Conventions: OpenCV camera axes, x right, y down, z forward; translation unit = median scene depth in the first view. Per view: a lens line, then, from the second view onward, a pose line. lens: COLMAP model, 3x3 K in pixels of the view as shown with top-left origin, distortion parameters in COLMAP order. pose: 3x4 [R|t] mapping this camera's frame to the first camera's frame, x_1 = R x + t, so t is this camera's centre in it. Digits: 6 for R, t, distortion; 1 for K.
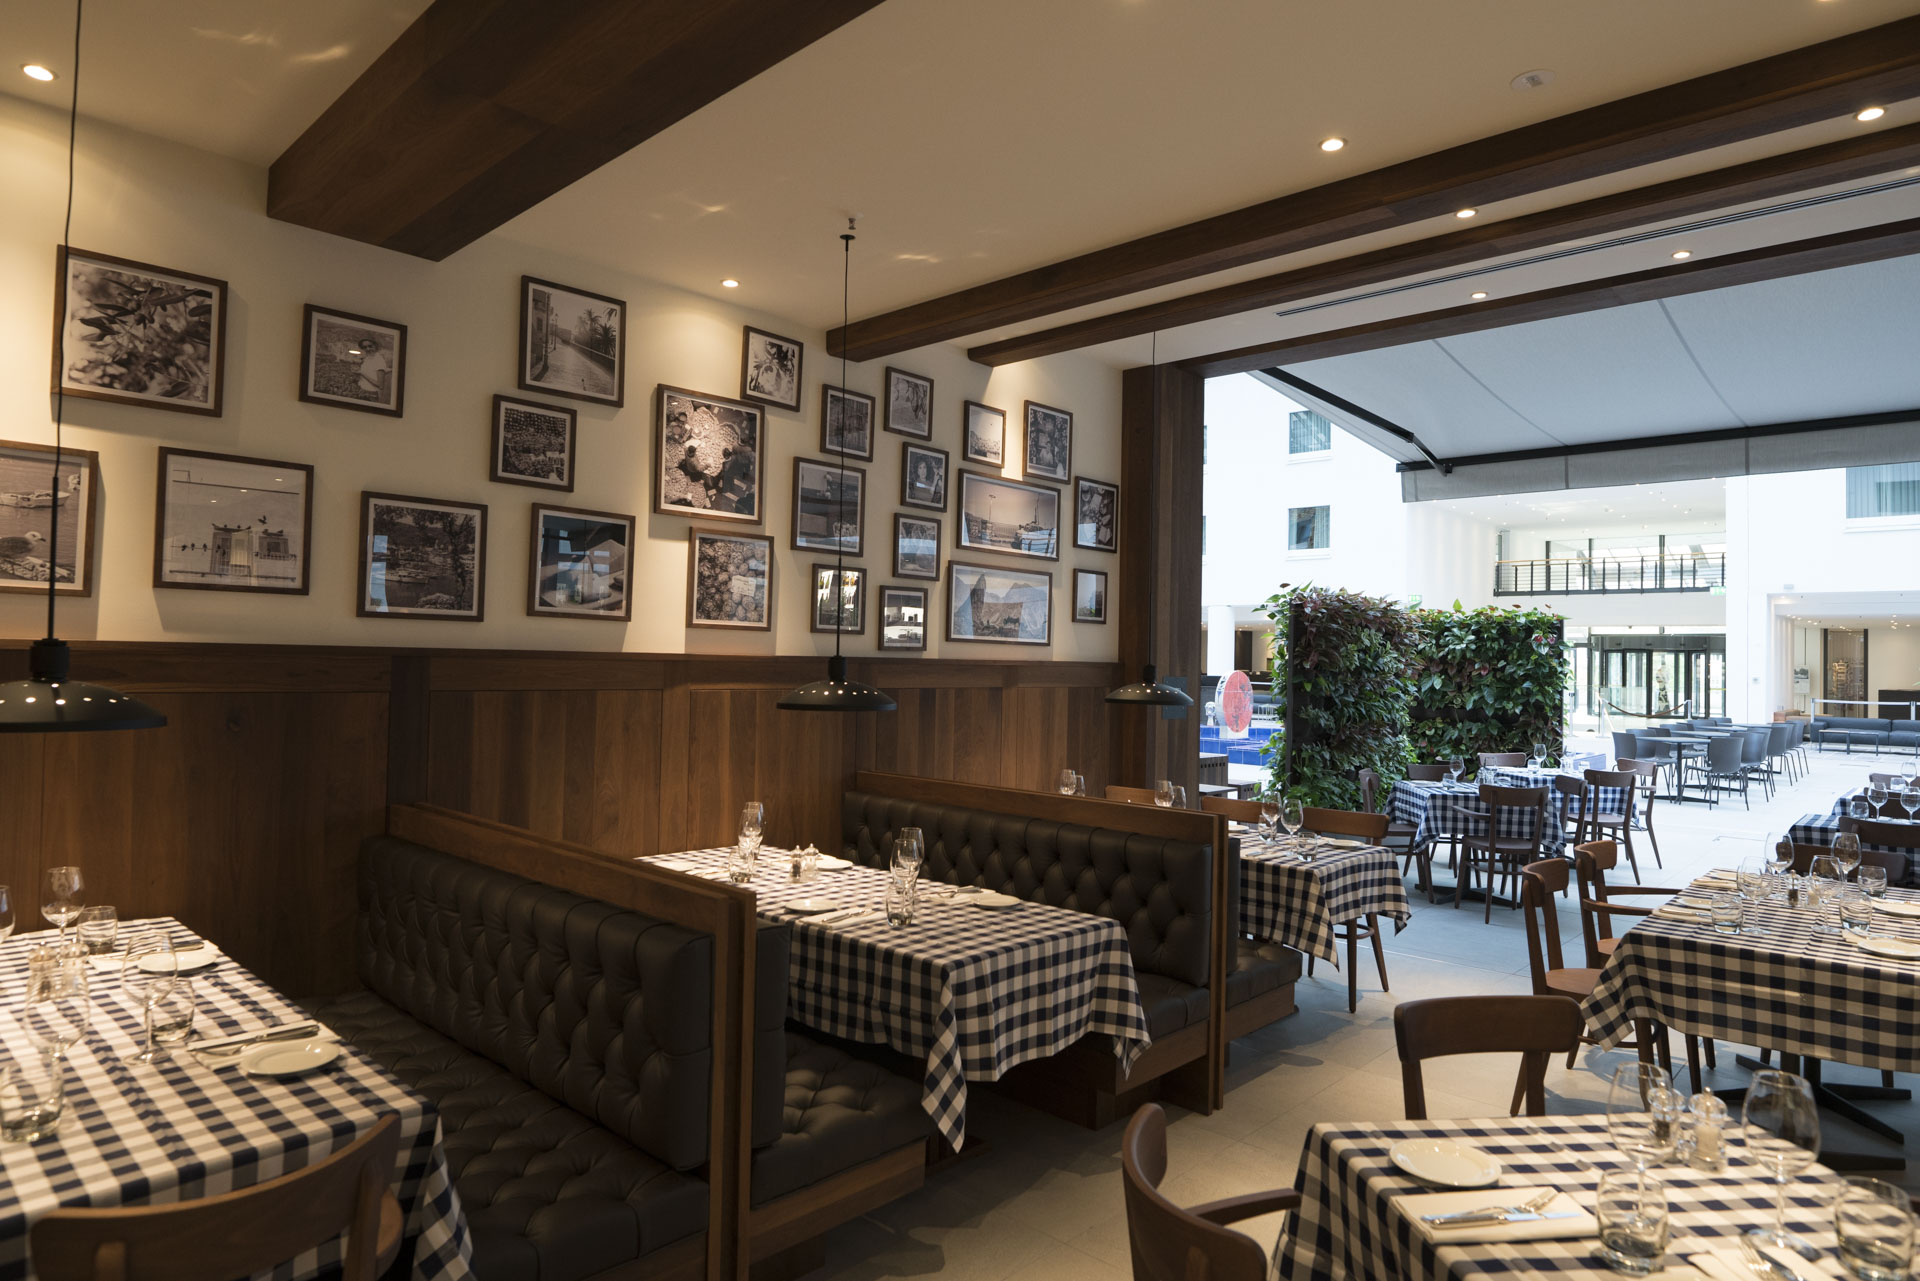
lens RADIAL K [[1112.8, 0, 972.2], [0, 1112.8, 634.9], [0, 0, 1]] dist [-0.020983, 0.000761]
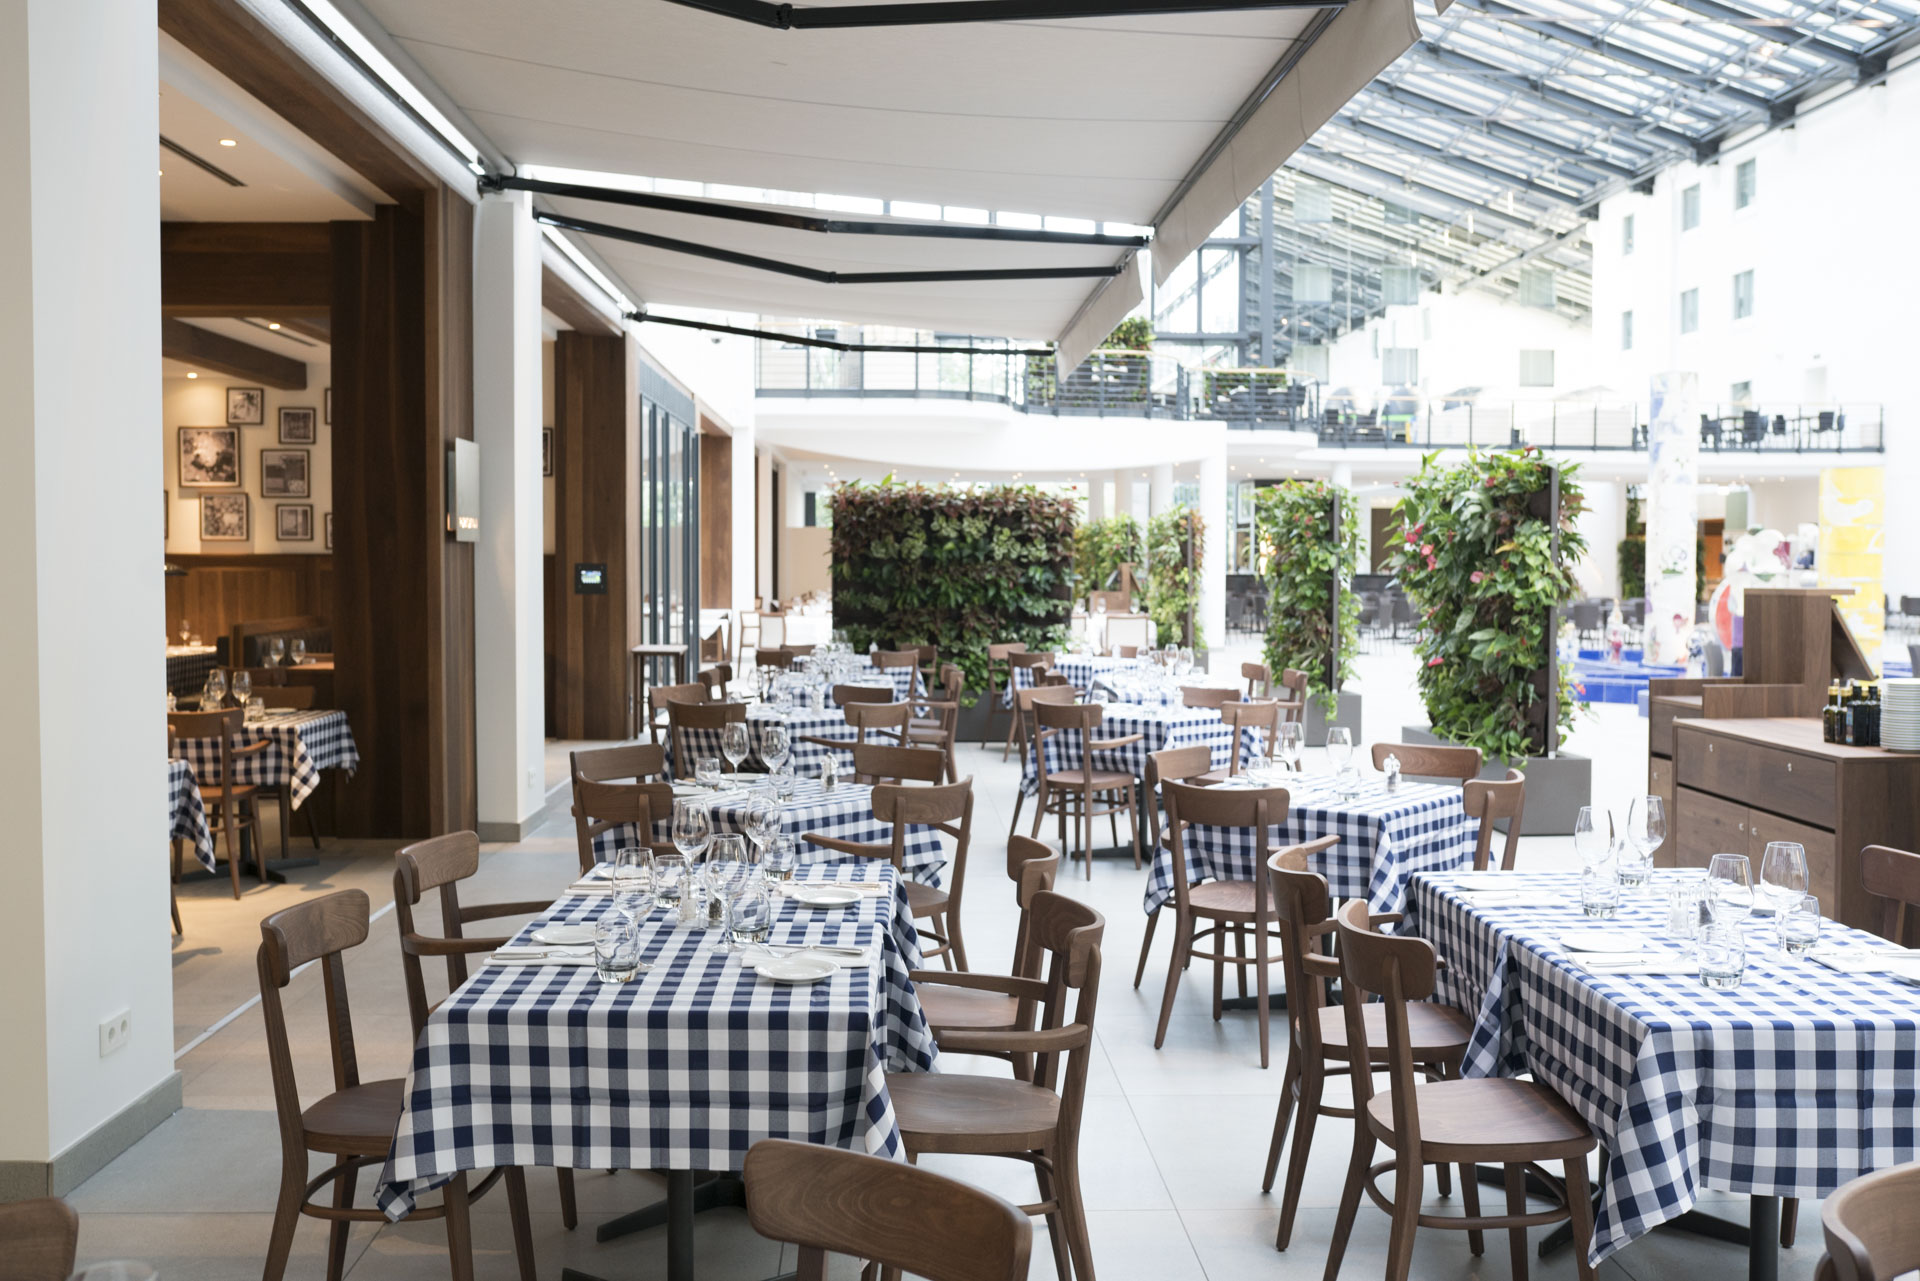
lens RADIAL K [[1865.0, 0, 964.4], [0, 1865.0, 649.3], [0, 0, 1]] dist [-0.020815, 0.000000]
pose [[0.710137, 0.017881, -0.703837, 3.180581], [0.026547, 0.998287, 0.052146, 0.053061], [0.703563, -0.055716, 0.708445, -0.471585]]
